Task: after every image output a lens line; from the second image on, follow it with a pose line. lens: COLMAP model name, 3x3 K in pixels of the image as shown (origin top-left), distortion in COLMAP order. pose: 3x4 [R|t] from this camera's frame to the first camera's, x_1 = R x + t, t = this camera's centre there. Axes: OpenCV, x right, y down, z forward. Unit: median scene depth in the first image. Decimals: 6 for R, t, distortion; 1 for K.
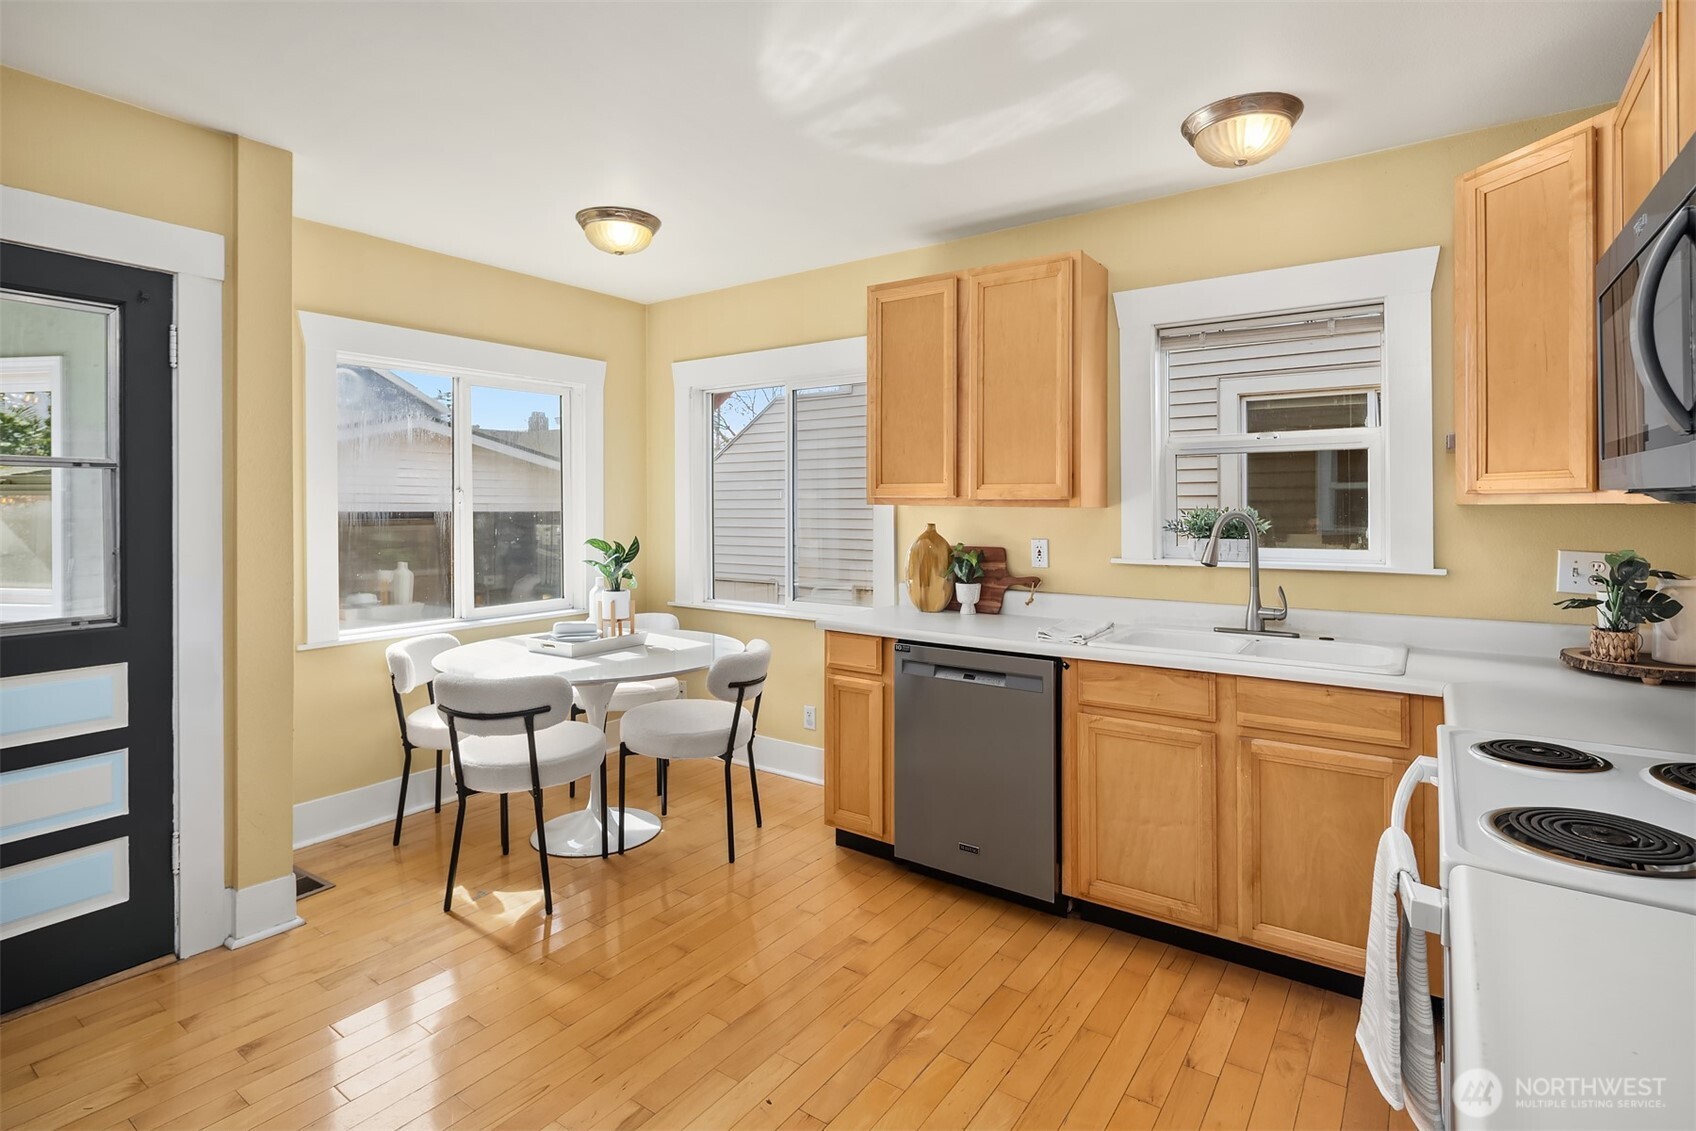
lens RADIAL K [[826.5, 0, 828.0], [0, 826.5, 497.3], [0, 0, 1]] dist [0.007613, -0.005257]
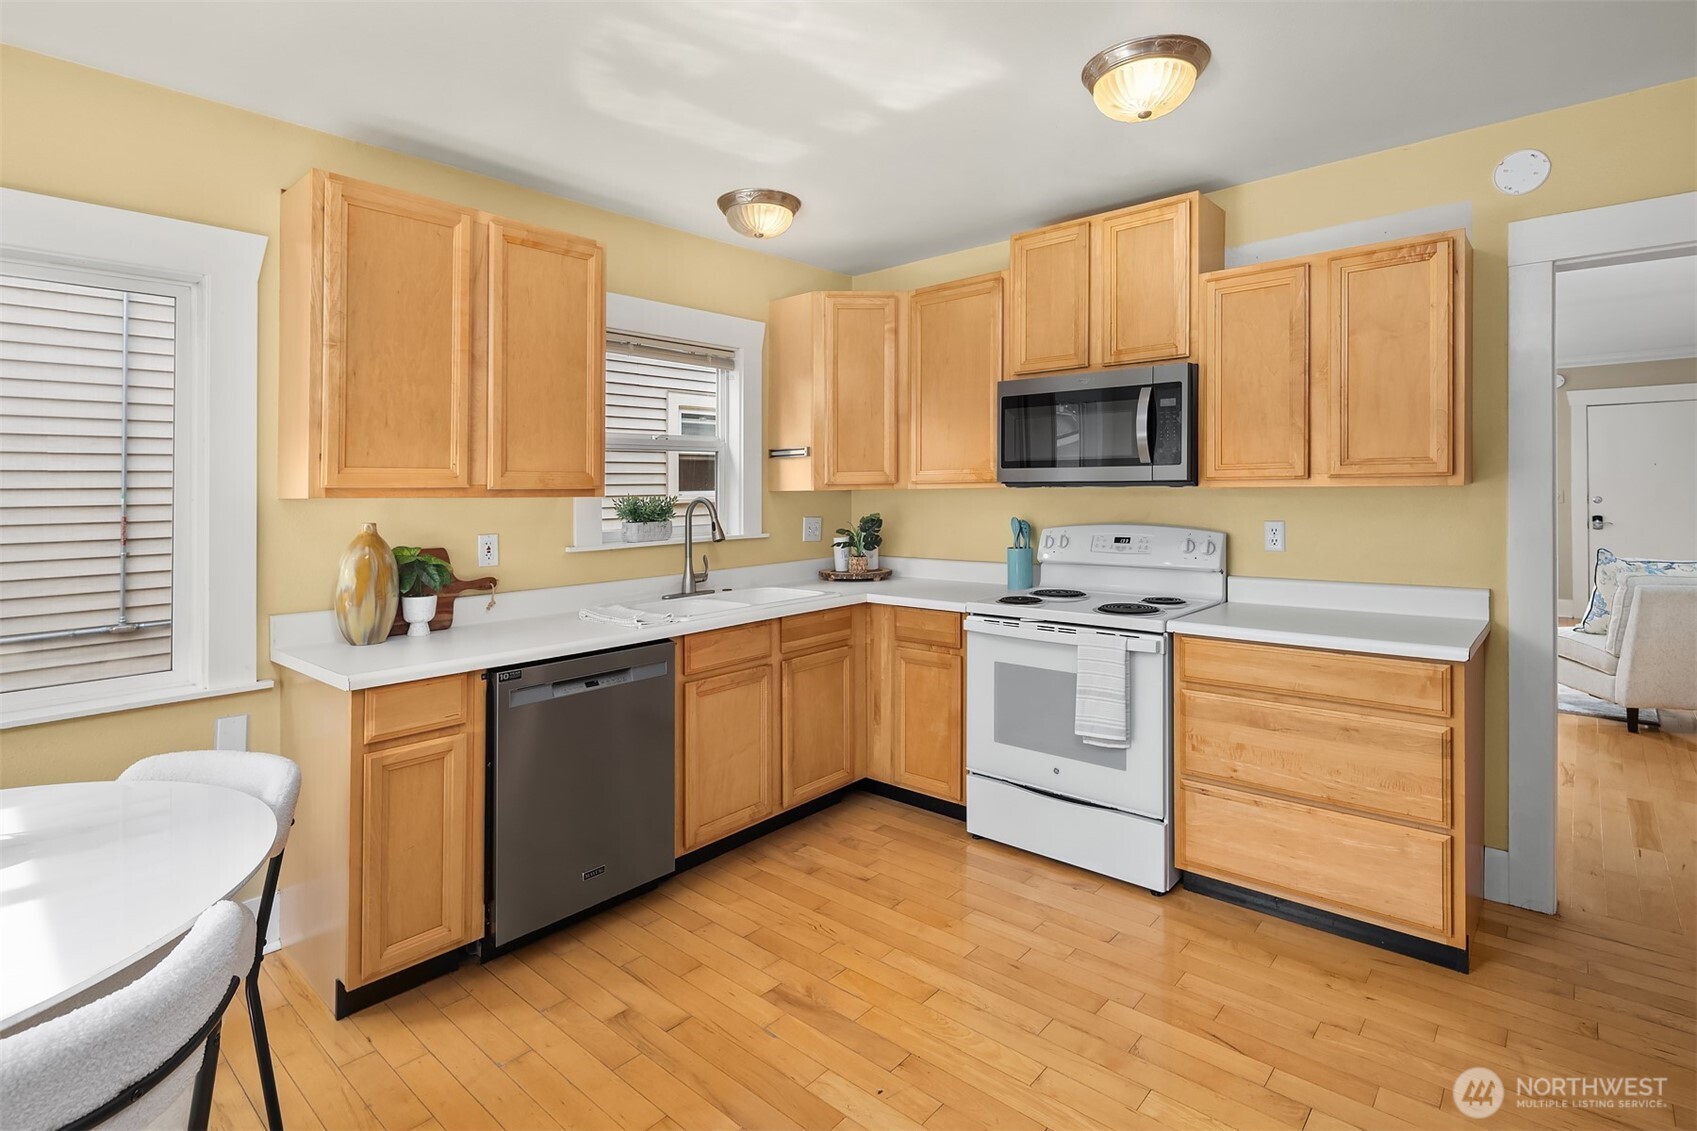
lens RADIAL K [[827.0, 0, 874.4], [0, 827.0, 490.2], [0, 0, 1]] dist [0.007613, -0.005257]
pose [[0.080127, -0.001770, 0.996783, -0.766022], [0.004171, 0.999990, 0.001440, 0.005419], [-0.996776, 0.004042, 0.080134, 0.667378]]
